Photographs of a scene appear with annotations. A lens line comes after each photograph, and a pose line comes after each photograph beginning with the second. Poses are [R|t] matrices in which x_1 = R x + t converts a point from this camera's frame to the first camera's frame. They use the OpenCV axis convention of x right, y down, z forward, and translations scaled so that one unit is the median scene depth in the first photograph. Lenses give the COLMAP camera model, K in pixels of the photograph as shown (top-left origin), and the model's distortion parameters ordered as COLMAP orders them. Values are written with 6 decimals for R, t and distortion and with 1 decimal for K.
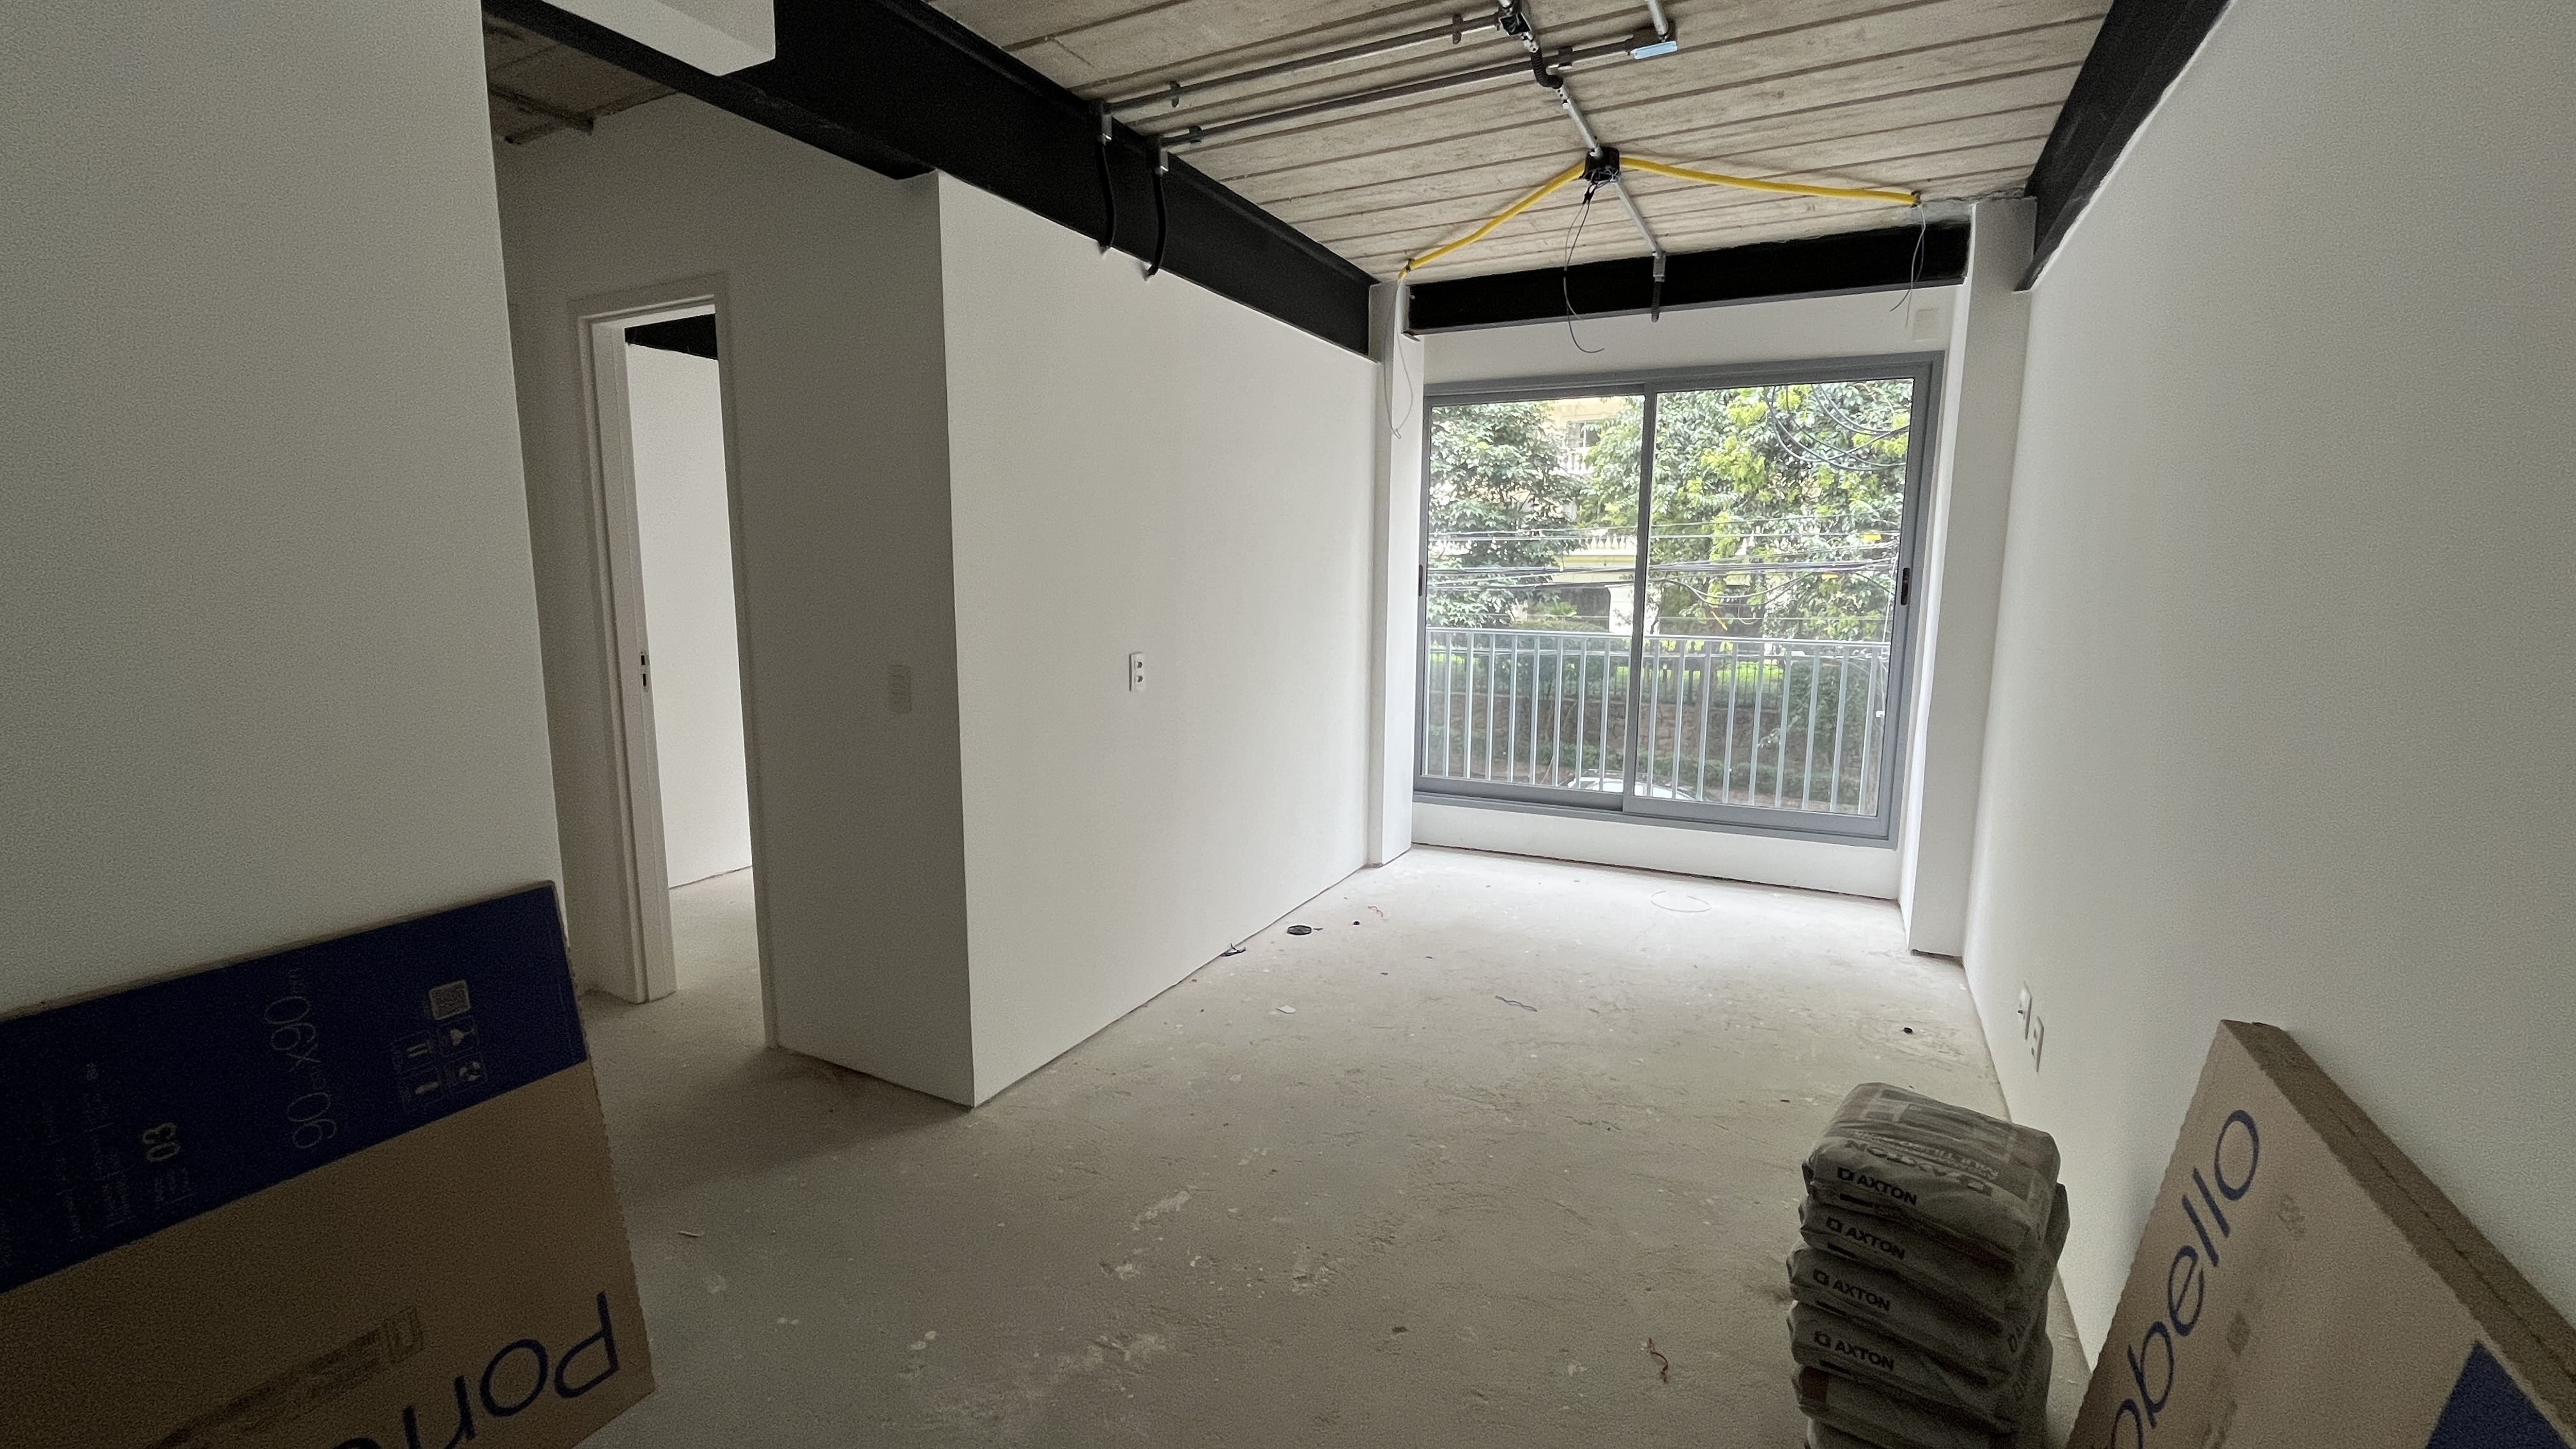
lens RADIAL K [[1055.3, 0, 1285.2], [0, 1055.3, 720.5], [0, 0, 1]] dist [0.000062, 0.000586]
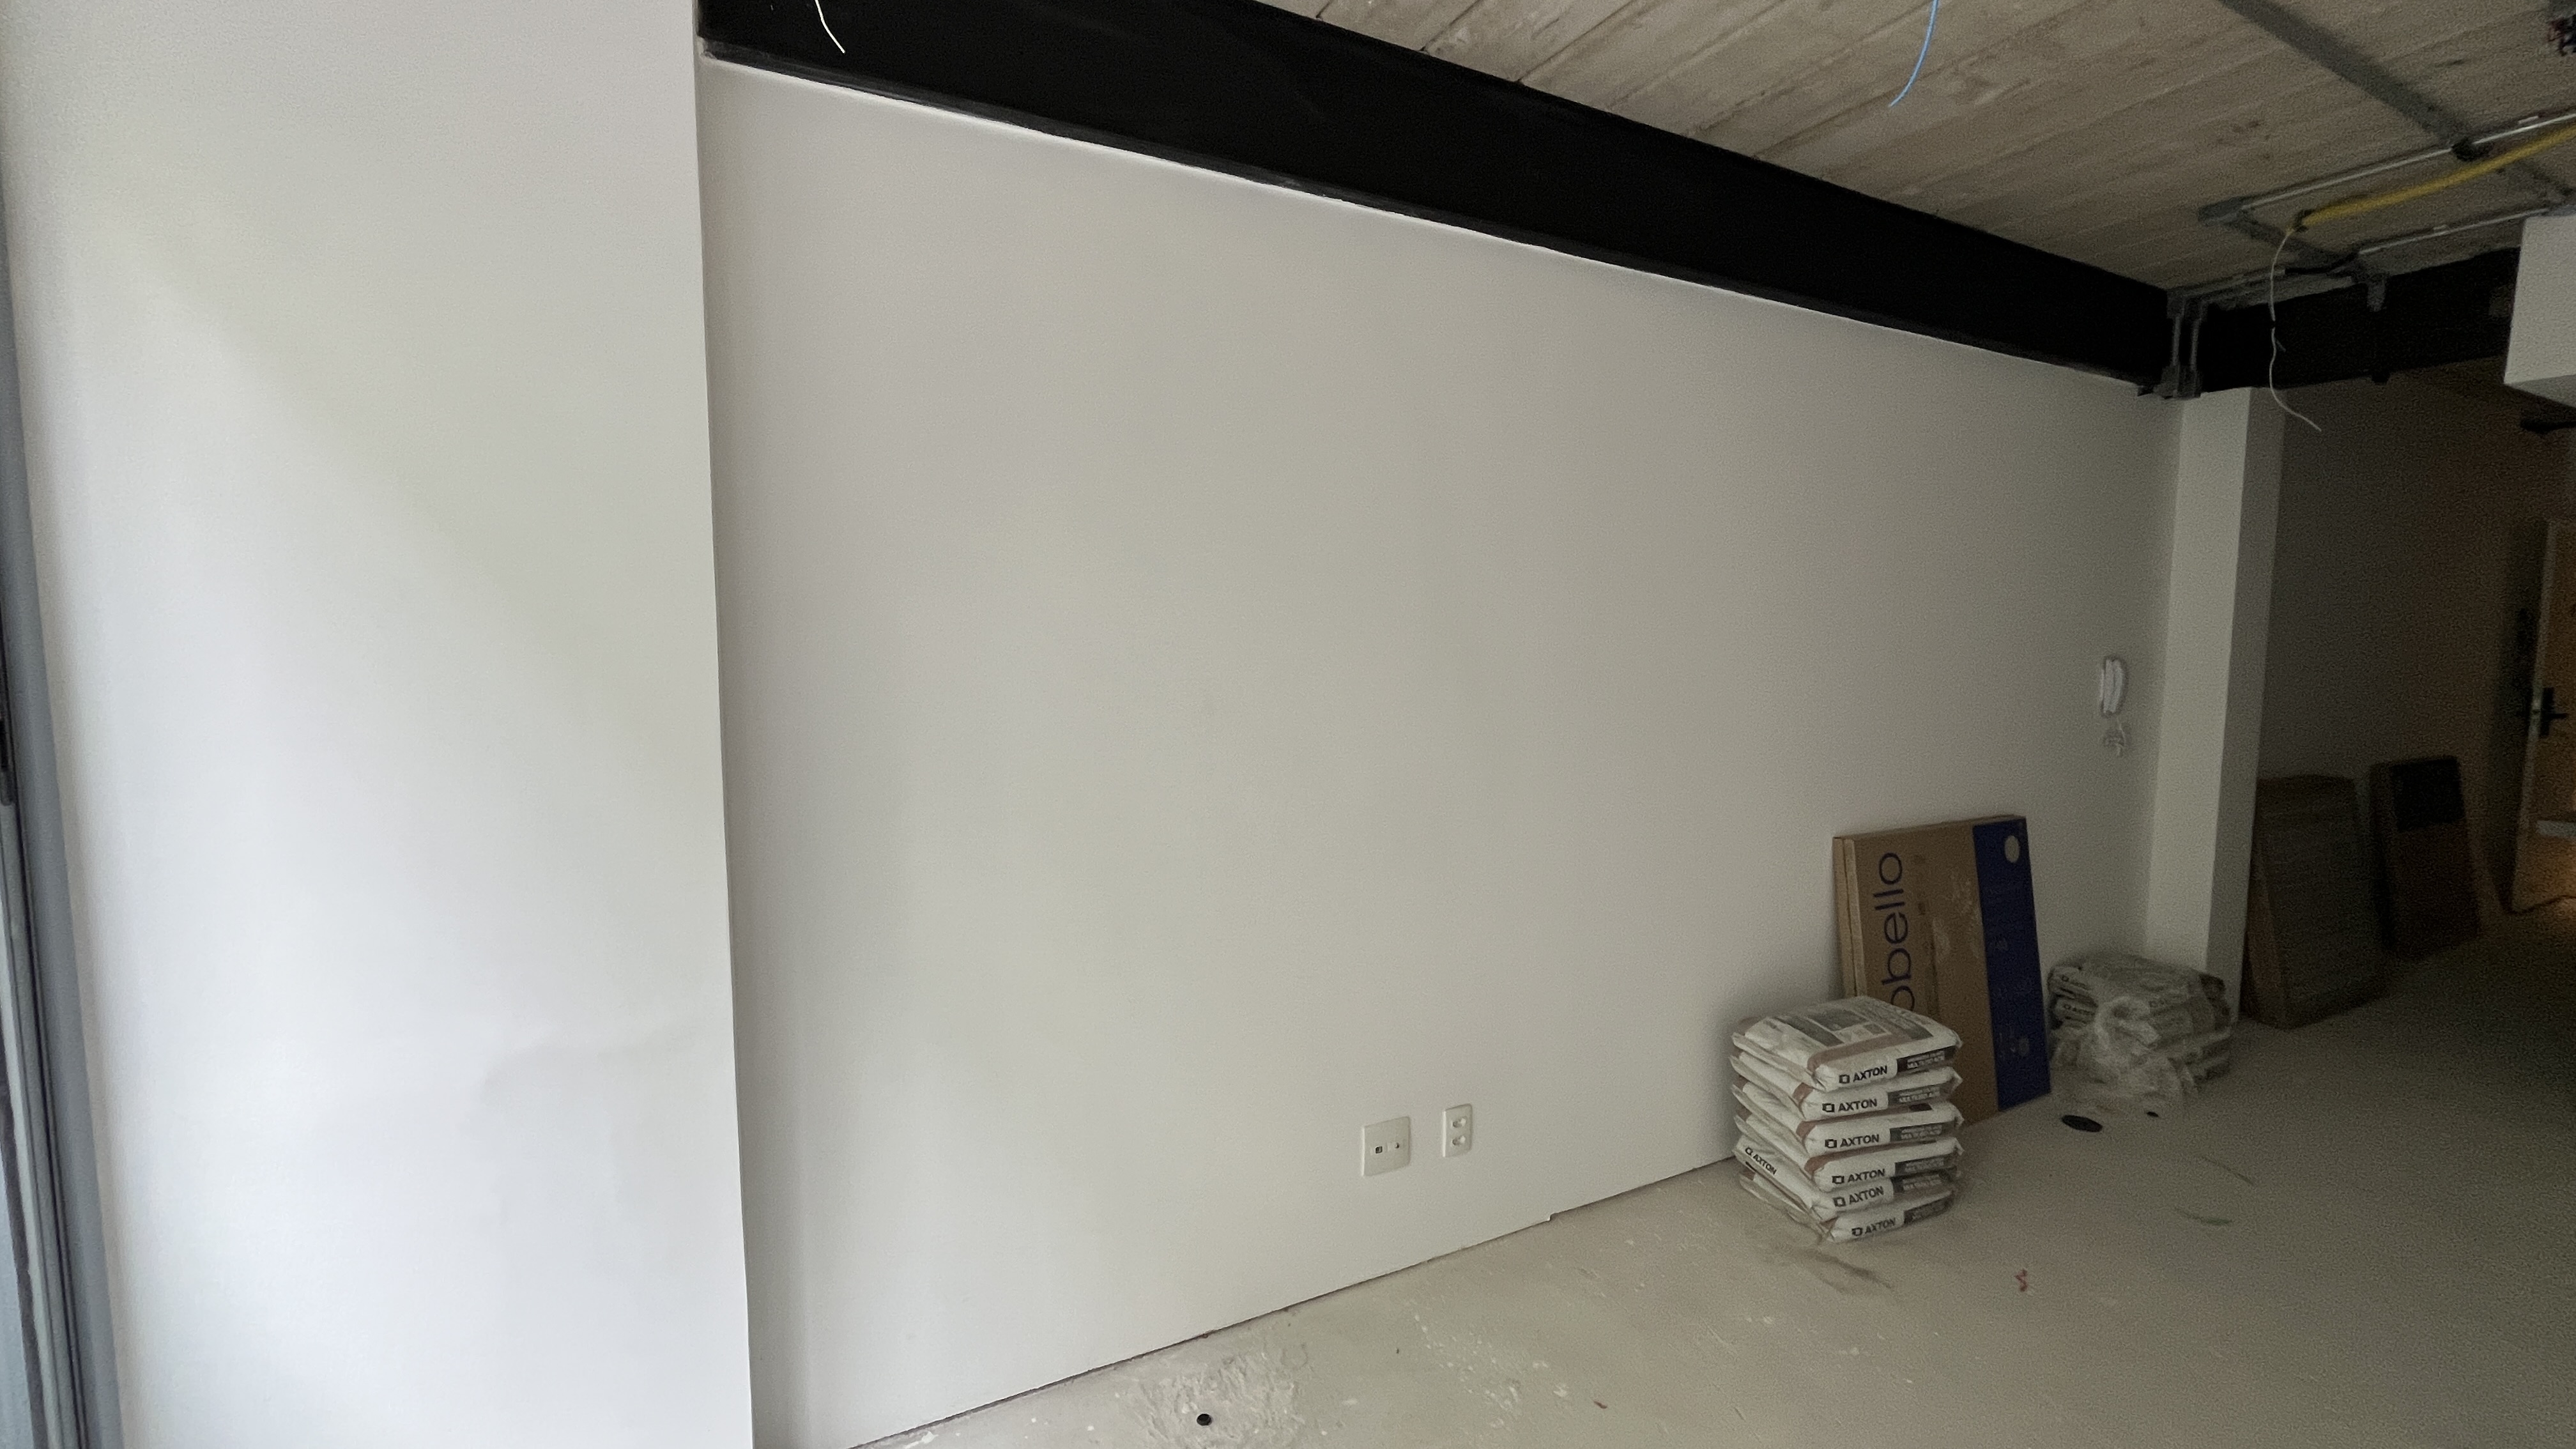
lens RADIAL K [[1055.3, 0, 1285.2], [0, 1055.3, 720.5], [0, 0, 1]] dist [0.000062, 0.000586]
pose [[-0.824011, -0.055156, 0.563882, 0.183591], [0.075092, 0.975838, 0.205185, -0.168483], [-0.561575, 0.211418, -0.799960, 1.065570]]
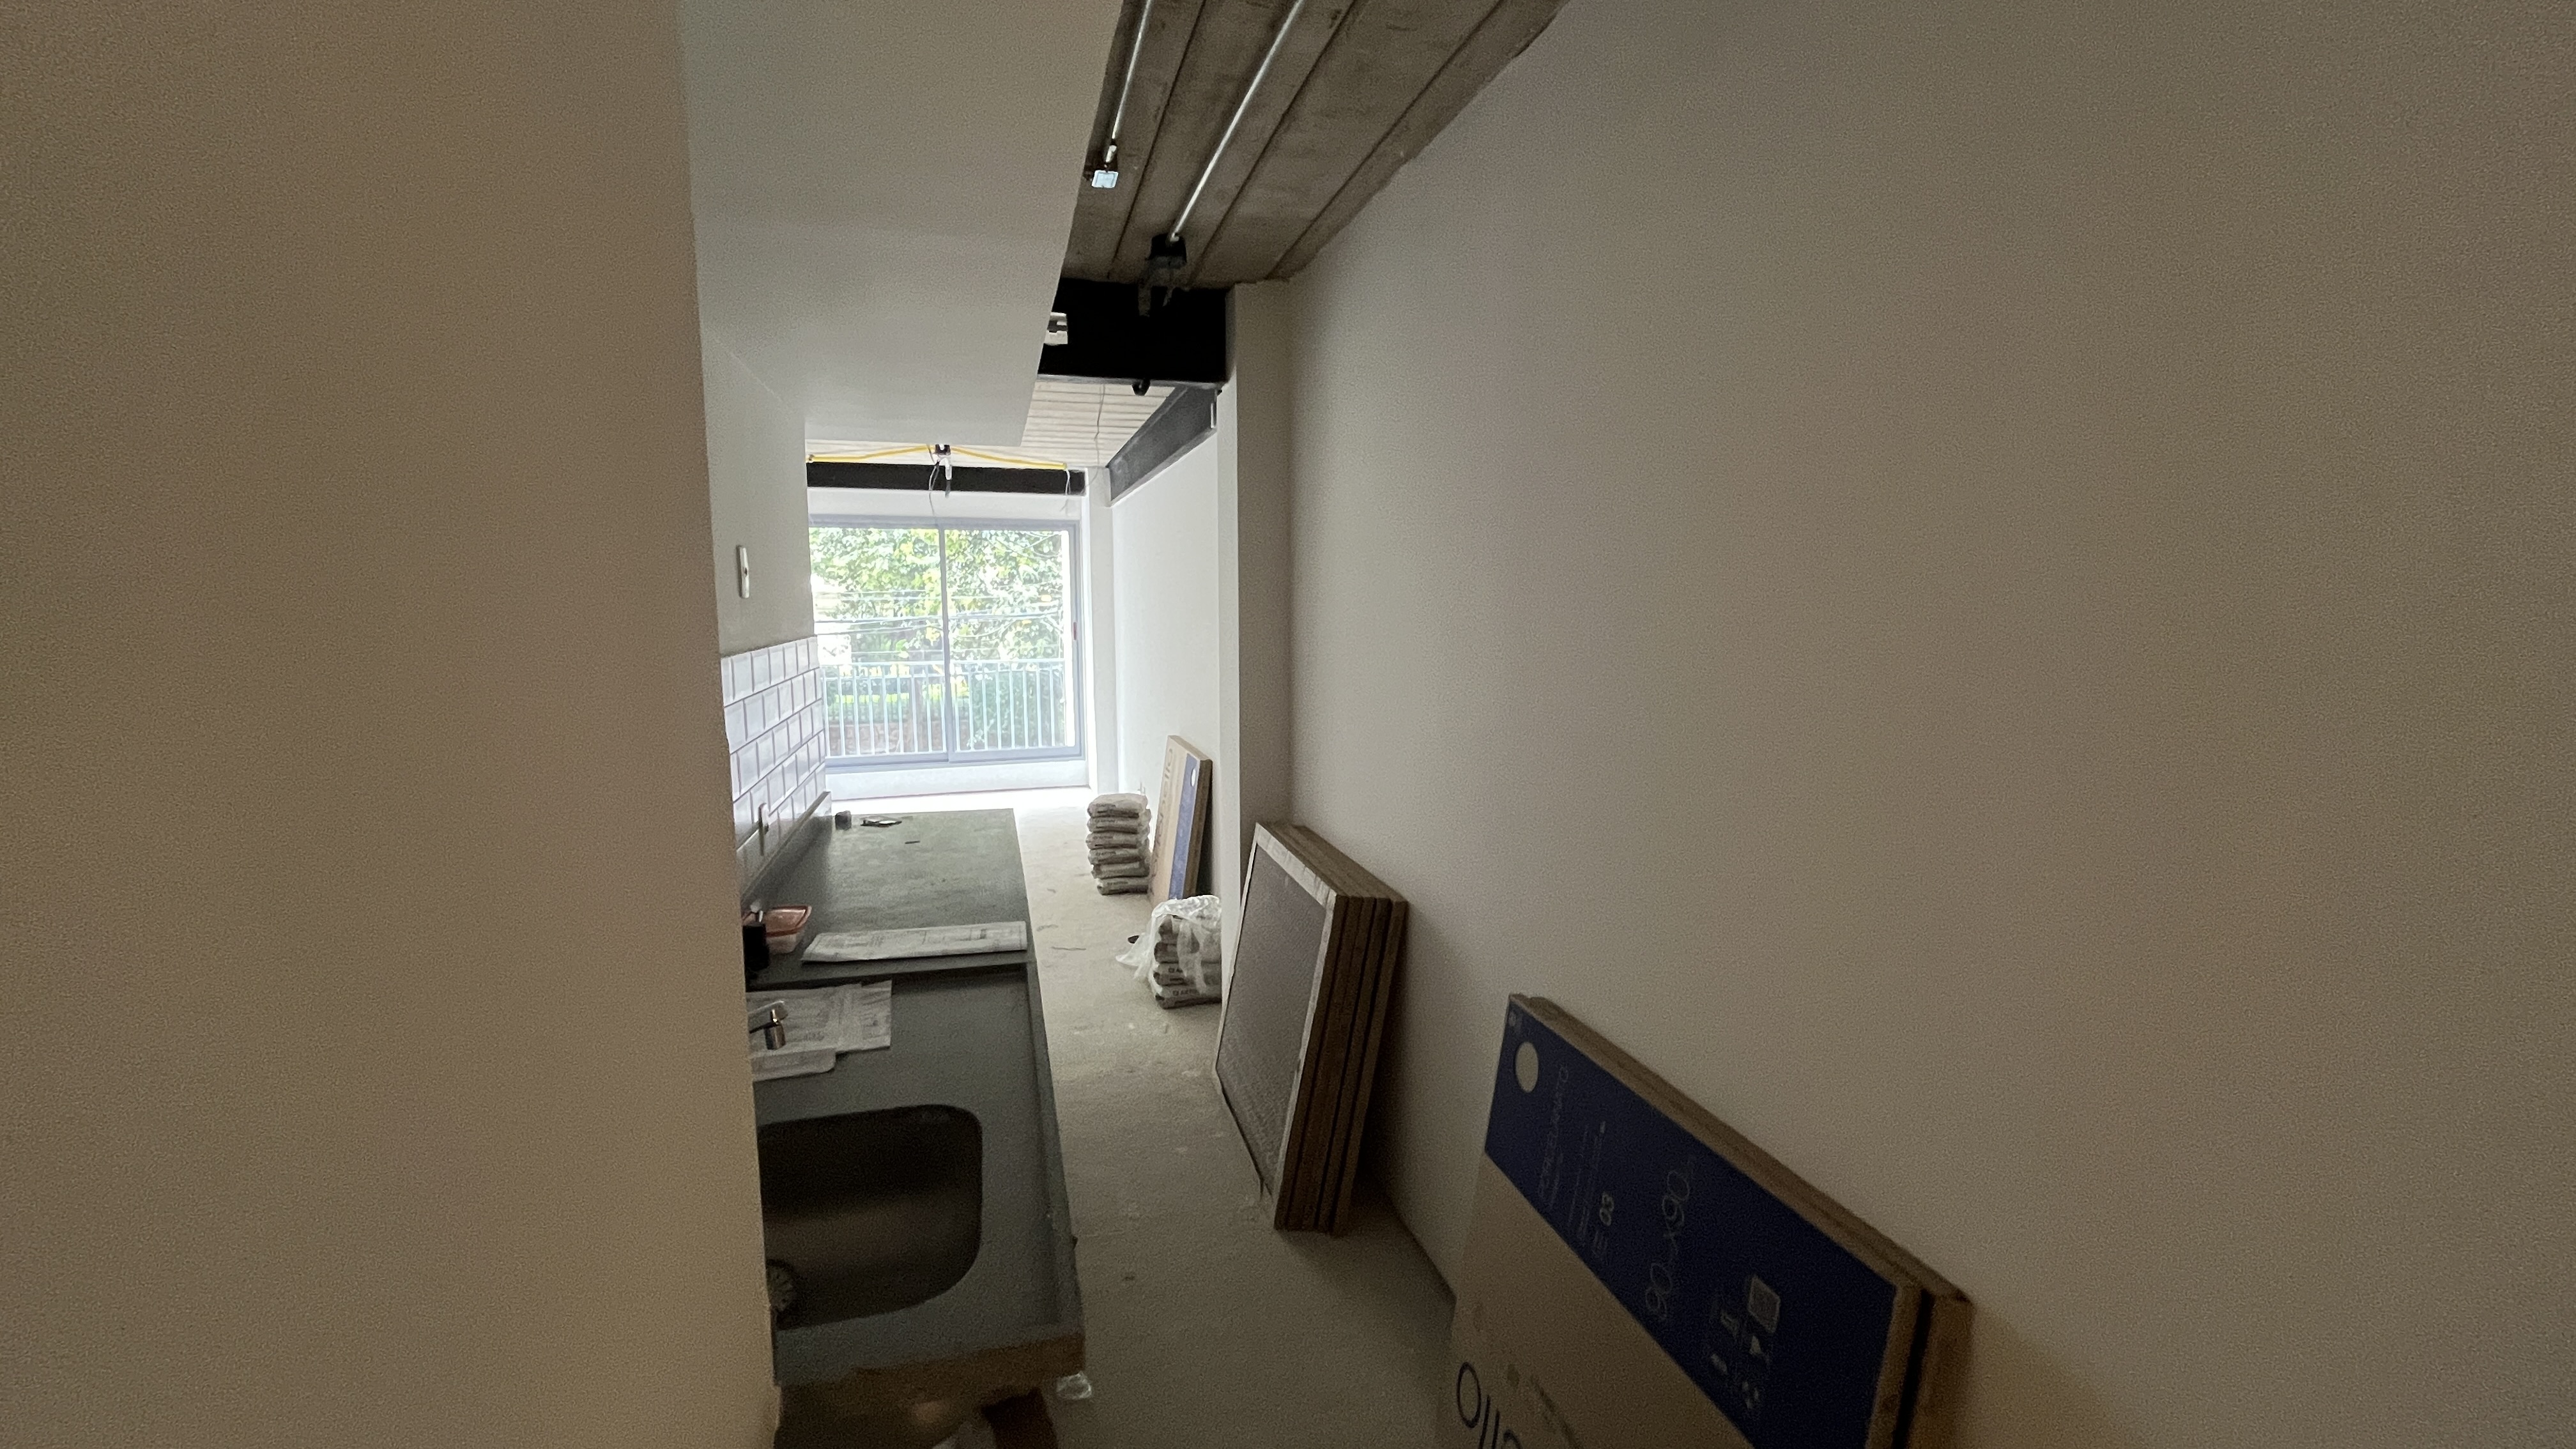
lens RADIAL K [[1055.3, 0, 1285.2], [0, 1055.3, 720.5], [0, 0, 1]] dist [0.000062, 0.000586]
pose [[0.727540, -0.089564, 0.680194, -0.544831], [0.108400, 0.993995, 0.014938, 0.061468], [-0.677448, 0.062865, 0.732880, -0.796206]]
